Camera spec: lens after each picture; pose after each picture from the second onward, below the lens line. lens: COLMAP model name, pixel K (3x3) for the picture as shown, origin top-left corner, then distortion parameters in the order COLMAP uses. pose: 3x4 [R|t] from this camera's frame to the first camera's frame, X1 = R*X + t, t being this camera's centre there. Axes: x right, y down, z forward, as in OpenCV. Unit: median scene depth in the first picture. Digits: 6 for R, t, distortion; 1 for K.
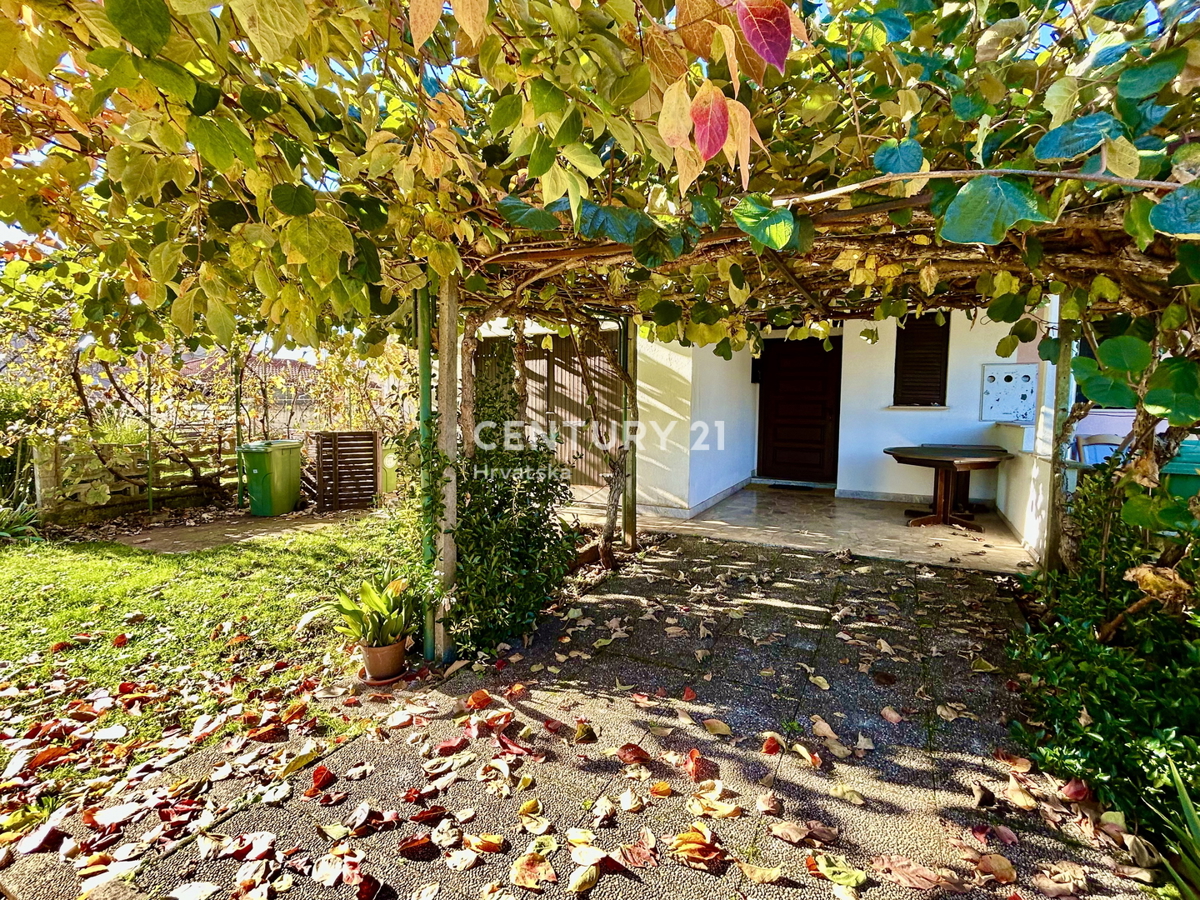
lens RADIAL K [[568.9, 0, 597.6], [0, 568.9, 445.6], [0, 0, 1]] dist [-0.004002, 0.003451]
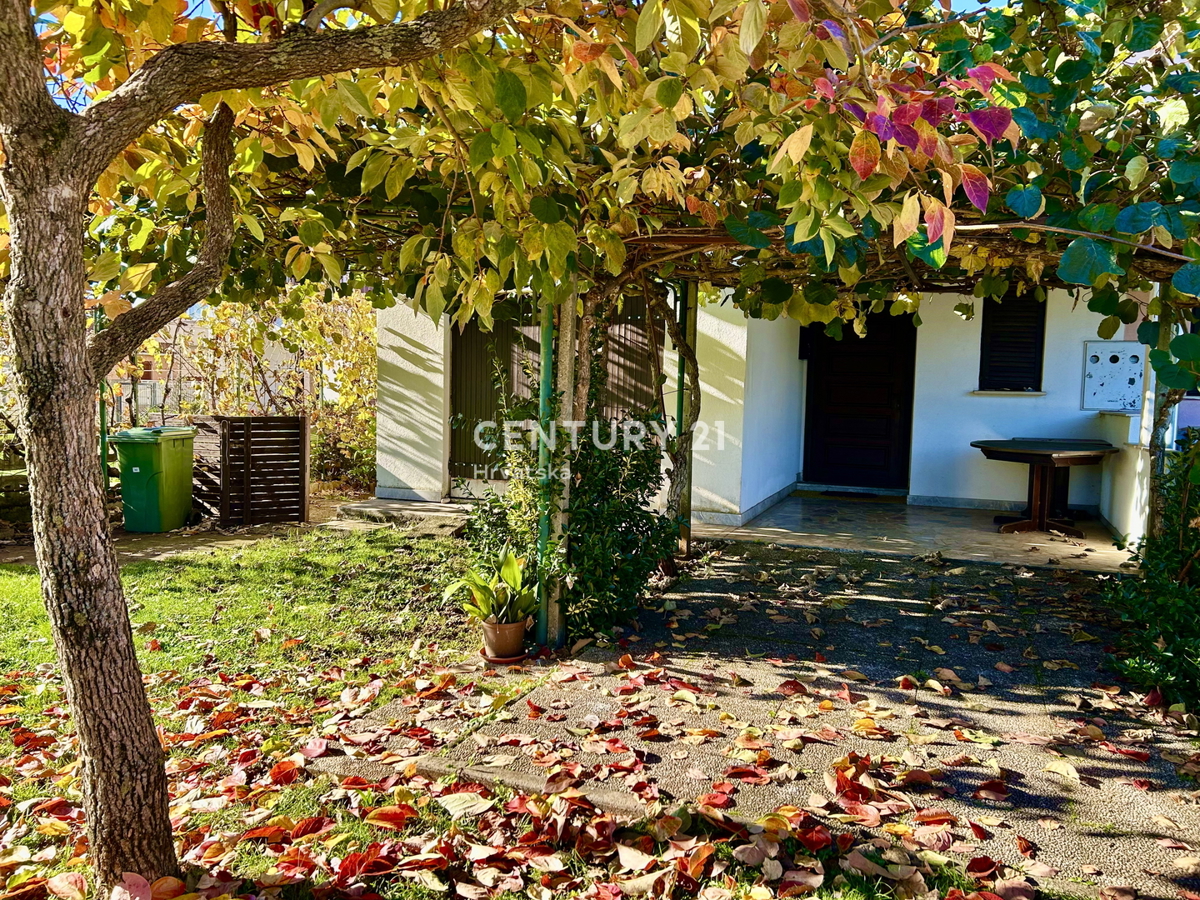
lens RADIAL K [[905.5, 0, 593.4], [0, 905.5, 448.6], [0, 0, 1]] dist [0.044129, -0.041899]
pose [[0.994805, 0.006254, 0.101604, -0.341641], [-0.005944, 0.999977, -0.003356, 0.044302], [-0.101622, 0.002734, 0.994819, -0.509495]]
